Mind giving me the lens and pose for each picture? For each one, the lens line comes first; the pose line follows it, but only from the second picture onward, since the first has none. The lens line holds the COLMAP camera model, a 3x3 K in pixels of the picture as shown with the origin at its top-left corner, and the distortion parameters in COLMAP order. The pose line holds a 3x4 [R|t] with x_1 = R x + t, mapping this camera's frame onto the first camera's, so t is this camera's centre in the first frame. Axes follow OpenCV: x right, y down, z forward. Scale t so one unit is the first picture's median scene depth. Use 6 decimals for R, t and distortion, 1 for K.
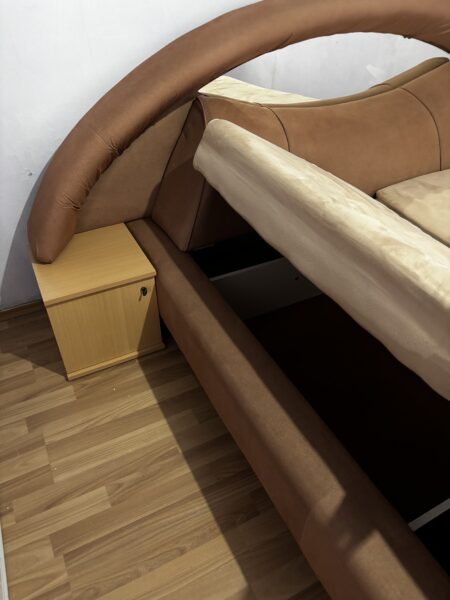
lens RADIAL K [[433.1, 0, 225.0], [0, 433.1, 300.0], [0, 0, 1]] dist [0.033399, -0.051664]
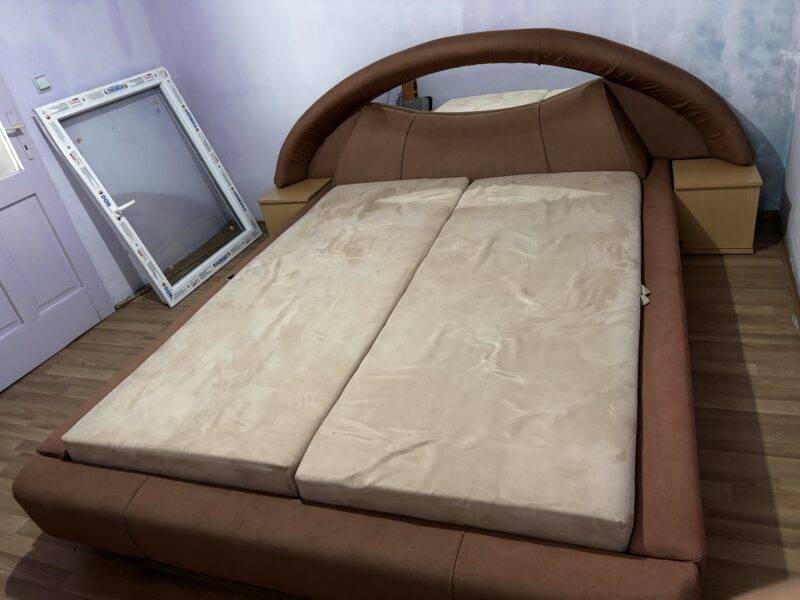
lens RADIAL K [[577.4, 0, 400.0], [0, 577.4, 300.0], [0, 0, 1]] dist [0.033399, -0.051664]
pose [[0.698159, 0.249552, -0.671043, 1.752919], [-0.315688, 0.948552, 0.024309, 0.125005], [0.642585, 0.194868, 0.741020, -0.389558]]
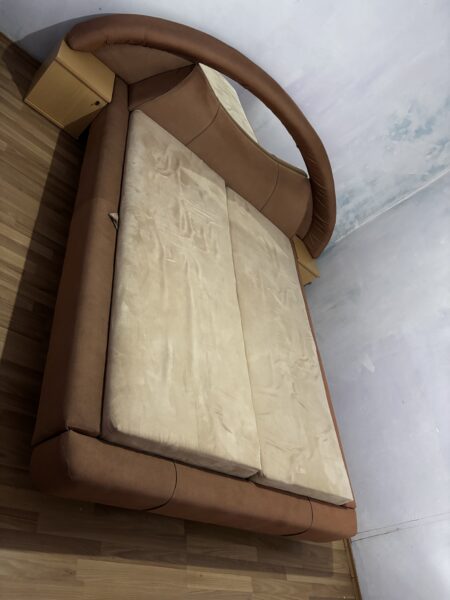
lens RADIAL K [[433.1, 0, 225.0], [0, 433.1, 300.0], [0, 0, 1]] dist [0.033399, -0.051664]
pose [[0.643088, 0.720836, 0.258521, 0.256838], [-0.711015, 0.687418, -0.148037, 0.404468], [-0.284423, -0.088611, 0.954595, -0.881899]]
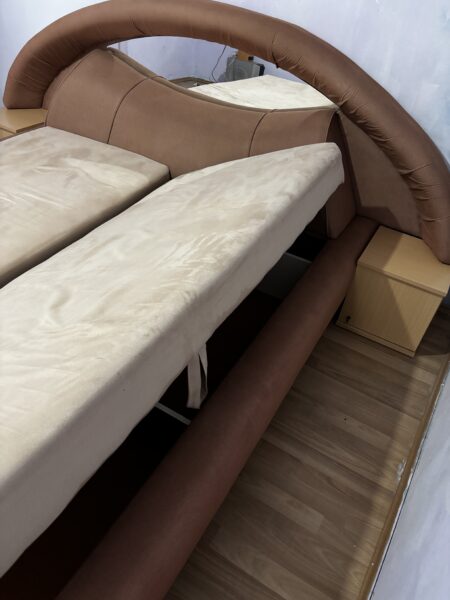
lens RADIAL K [[433.1, 0, 225.0], [0, 433.1, 300.0], [0, 0, 1]] dist [0.033399, -0.051664]
pose [[0.571978, 0.568982, -0.590848, 1.602434], [-0.605372, 0.778864, 0.164001, -0.332845], [0.553503, 0.263877, 0.789938, 0.330677]]
